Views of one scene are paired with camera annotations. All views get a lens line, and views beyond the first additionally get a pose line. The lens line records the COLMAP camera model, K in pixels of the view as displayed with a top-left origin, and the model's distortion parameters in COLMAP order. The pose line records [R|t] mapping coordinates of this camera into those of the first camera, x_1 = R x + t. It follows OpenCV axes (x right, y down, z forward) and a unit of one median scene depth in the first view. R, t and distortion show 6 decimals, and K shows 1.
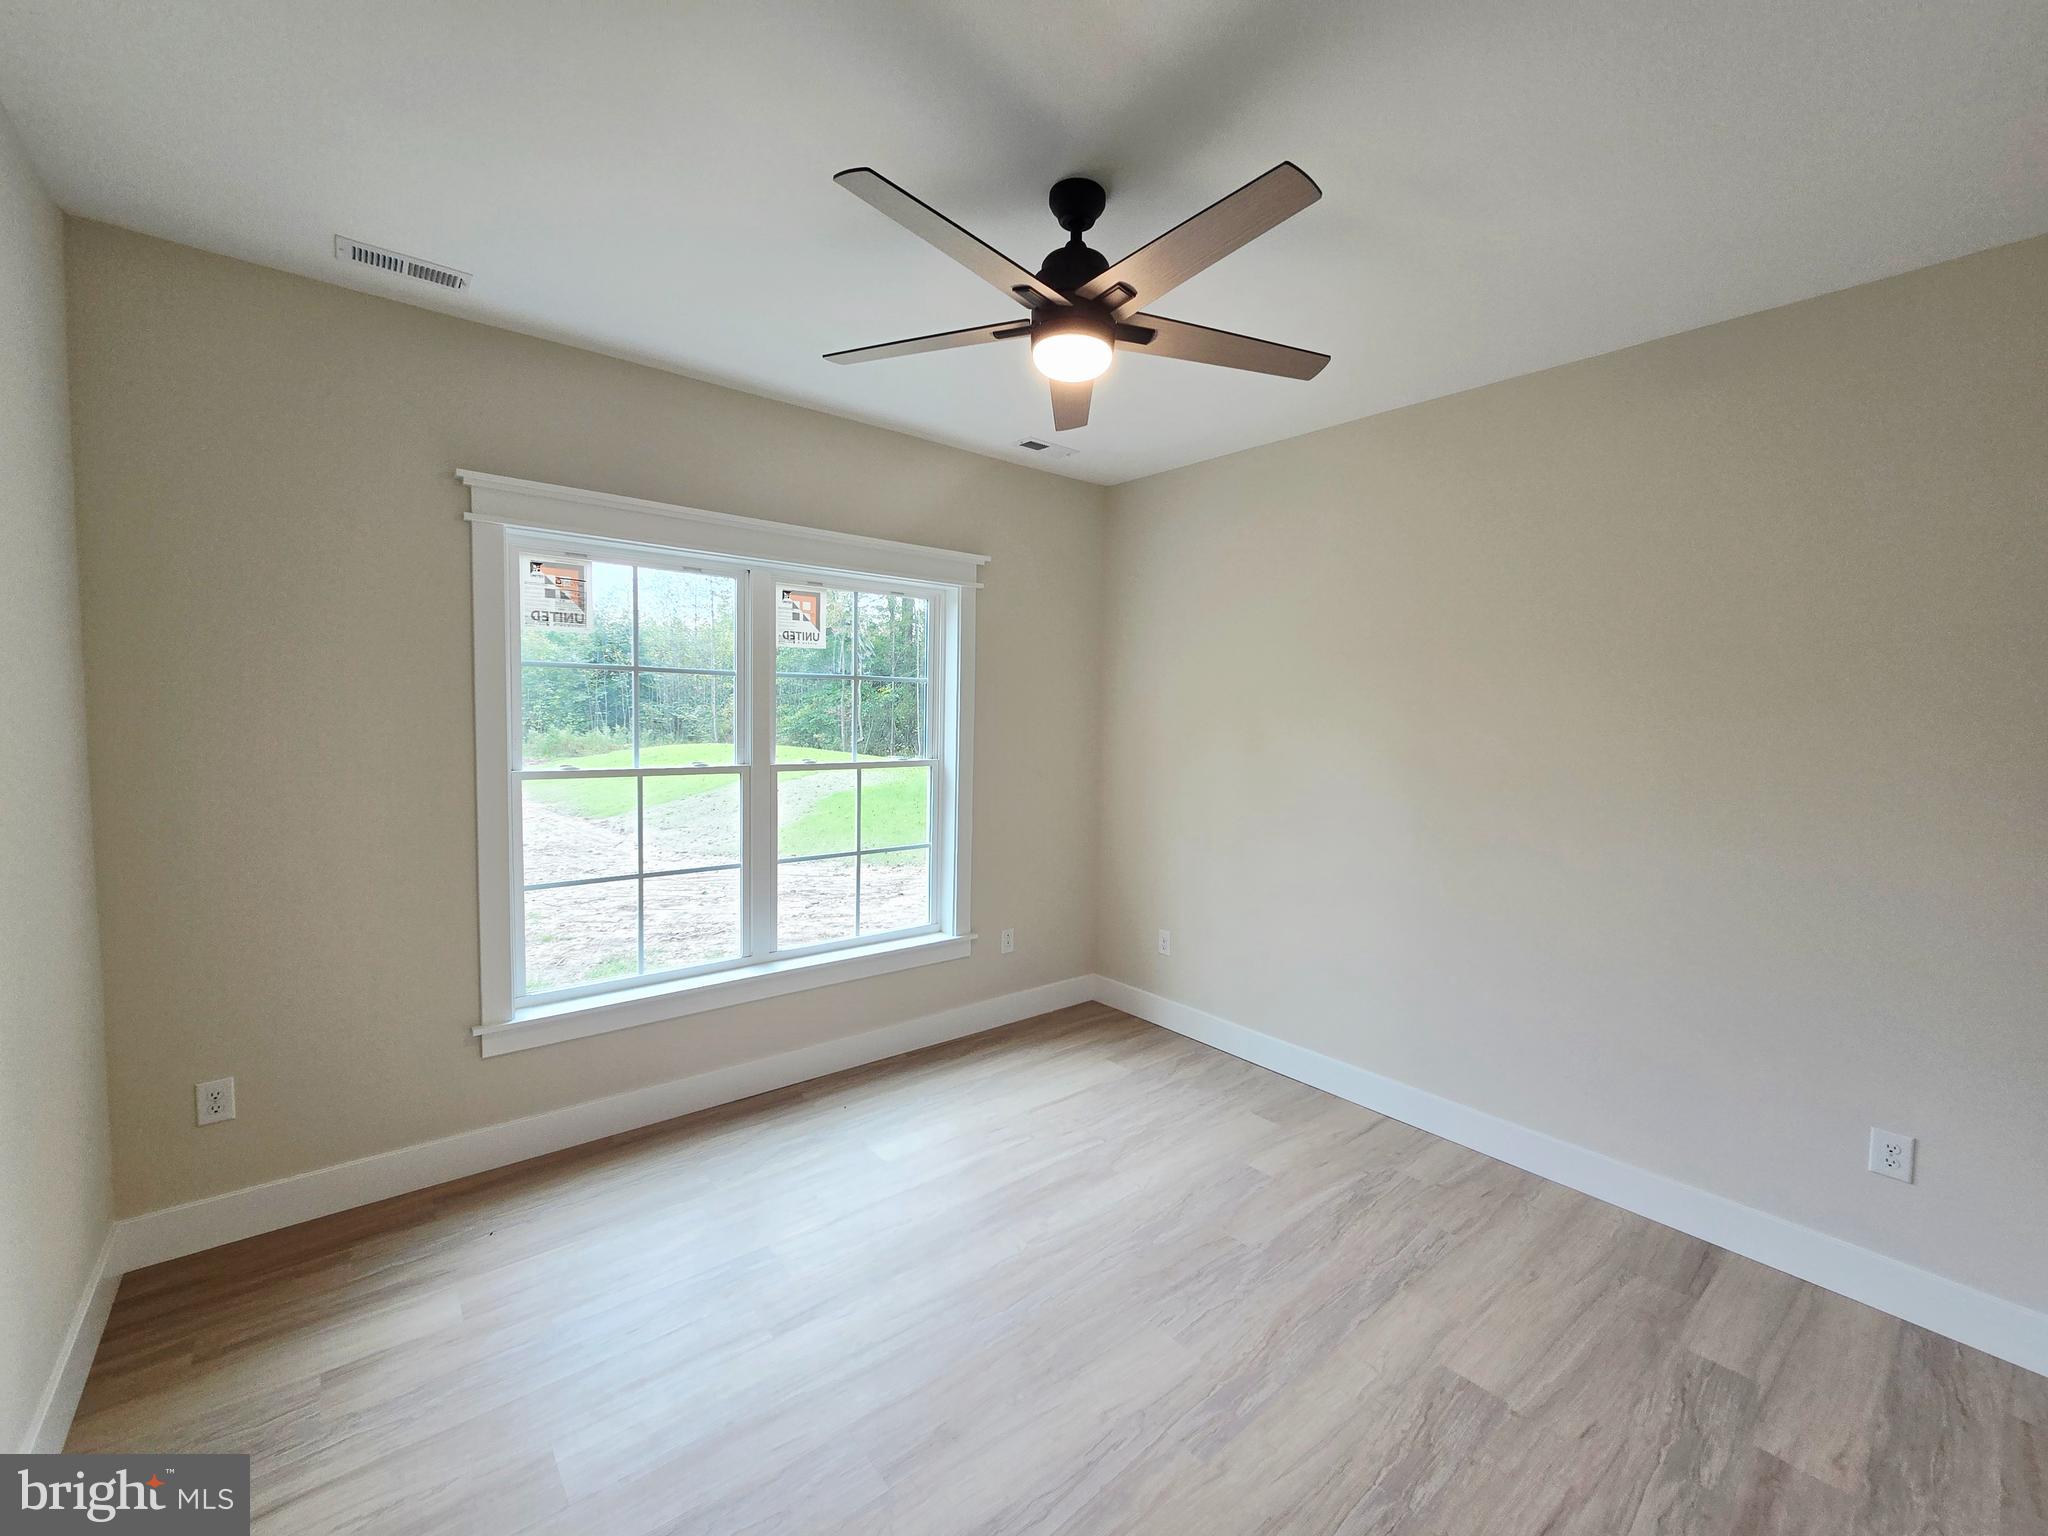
lens RADIAL K [[838.9, 0, 1036.9], [0, 838.9, 766.2], [0, 0, 1]] dist [-0.007717, 0.004149]
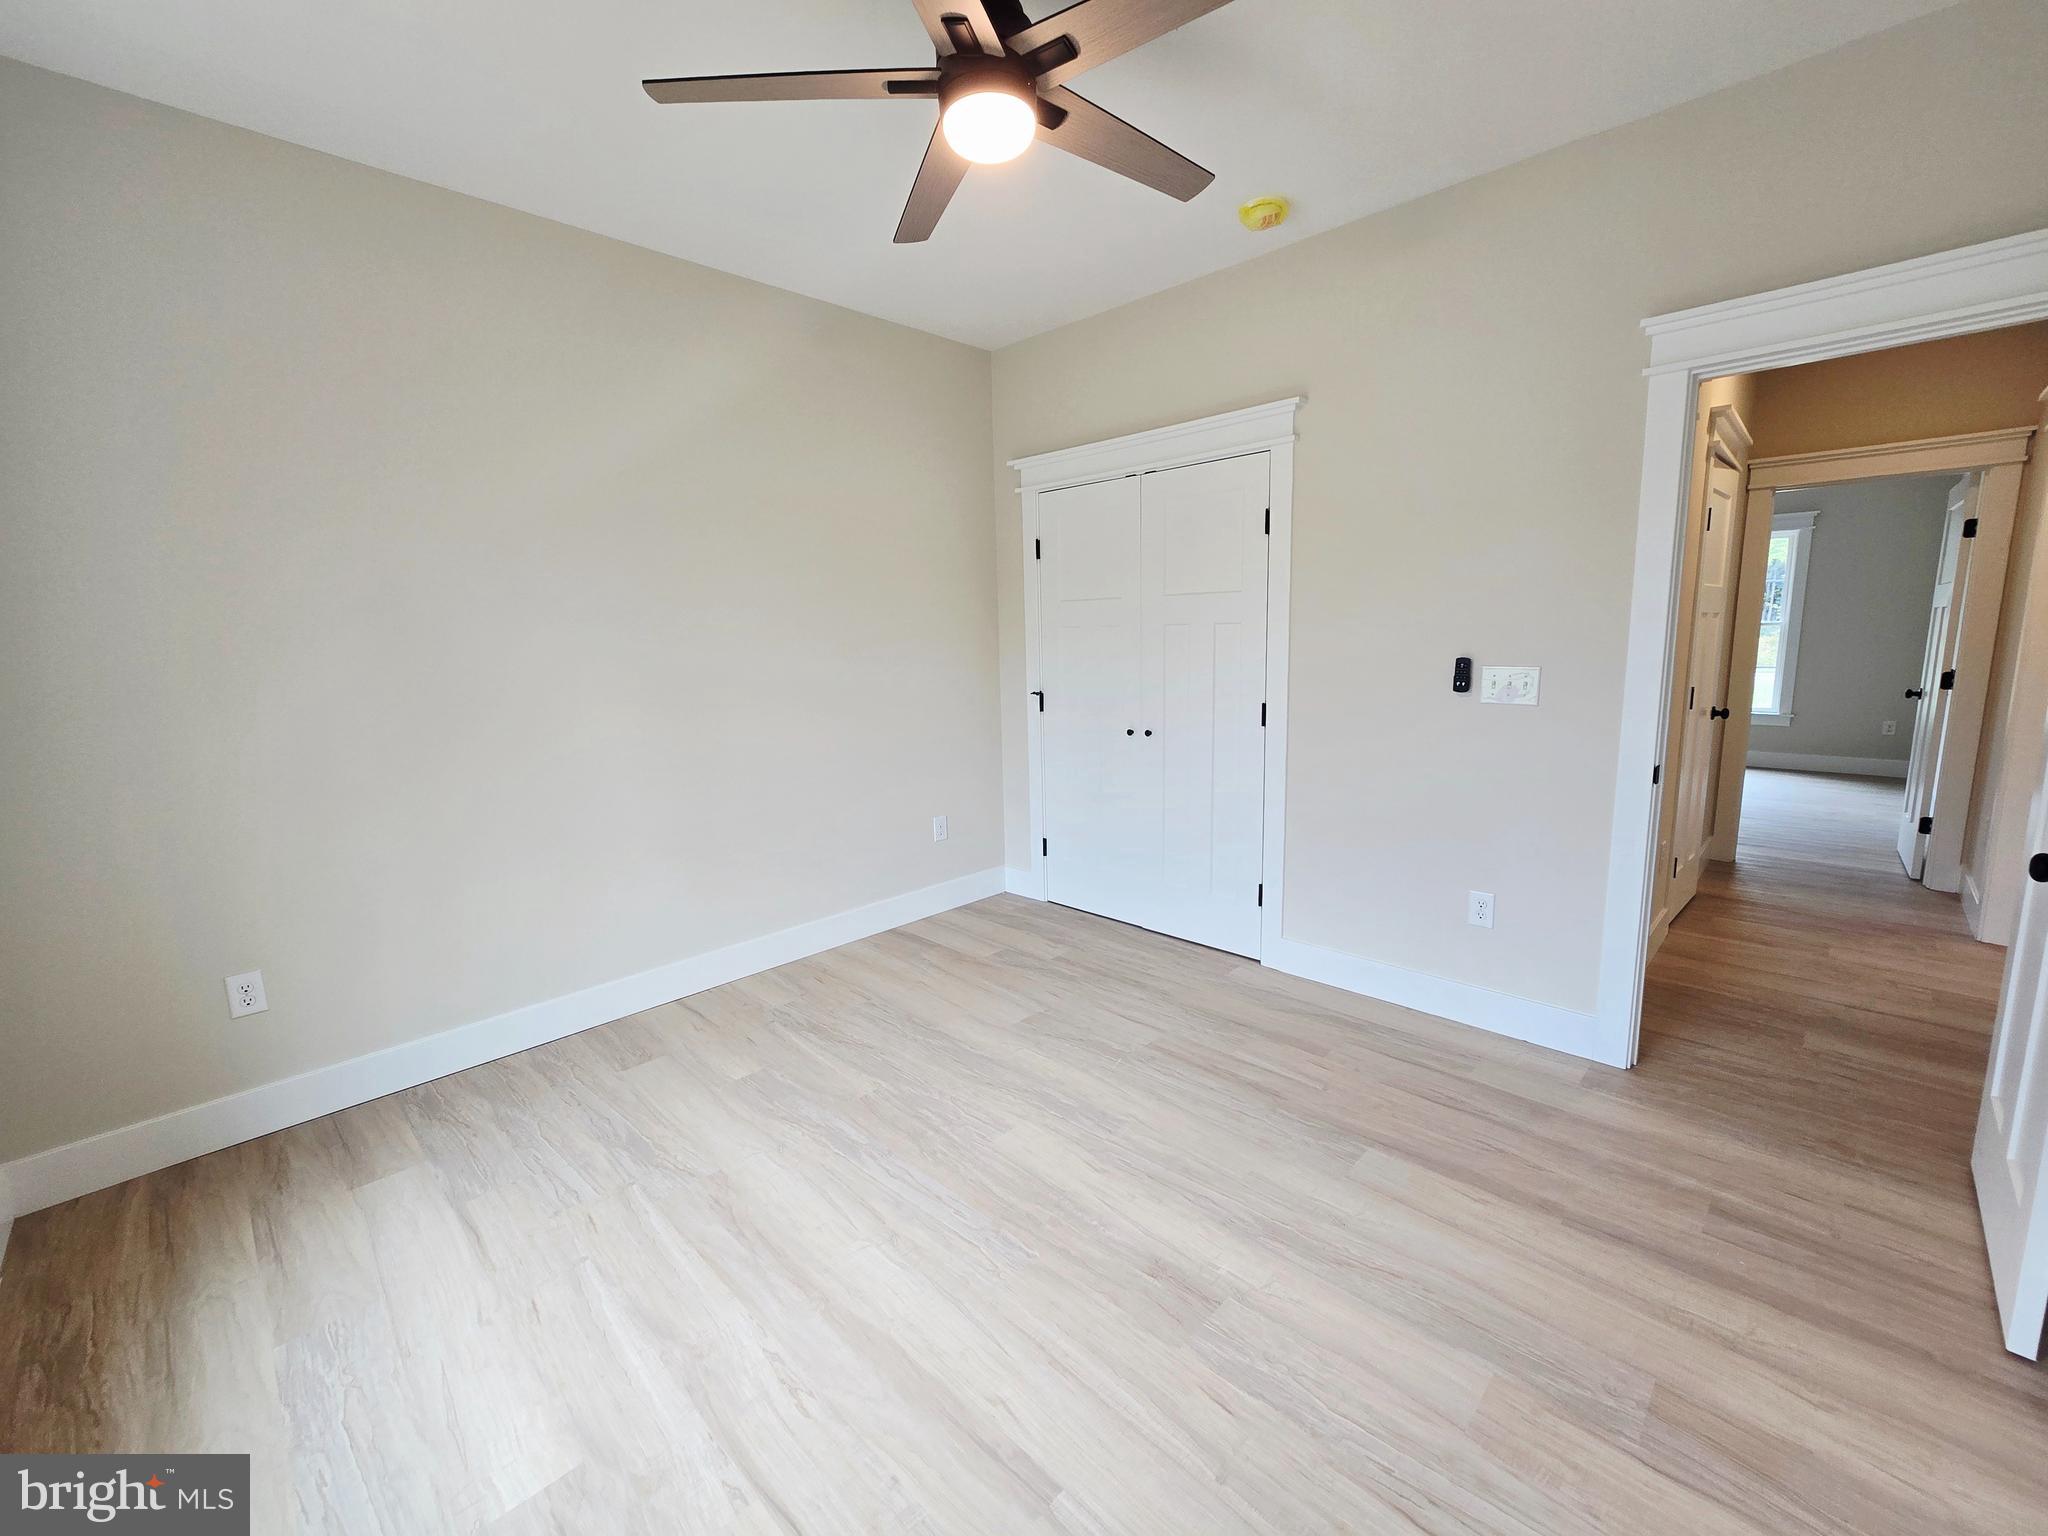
lens RADIAL K [[838.9, 0, 1015.2], [0, 838.9, 762.5], [0, 0, 1]] dist [-0.007717, 0.004149]
pose [[-0.088160, -0.174832, 0.980643, -0.695266], [0.086596, 0.979404, 0.182396, -0.003522], [-0.992335, 0.101000, -0.071204, 0.831606]]
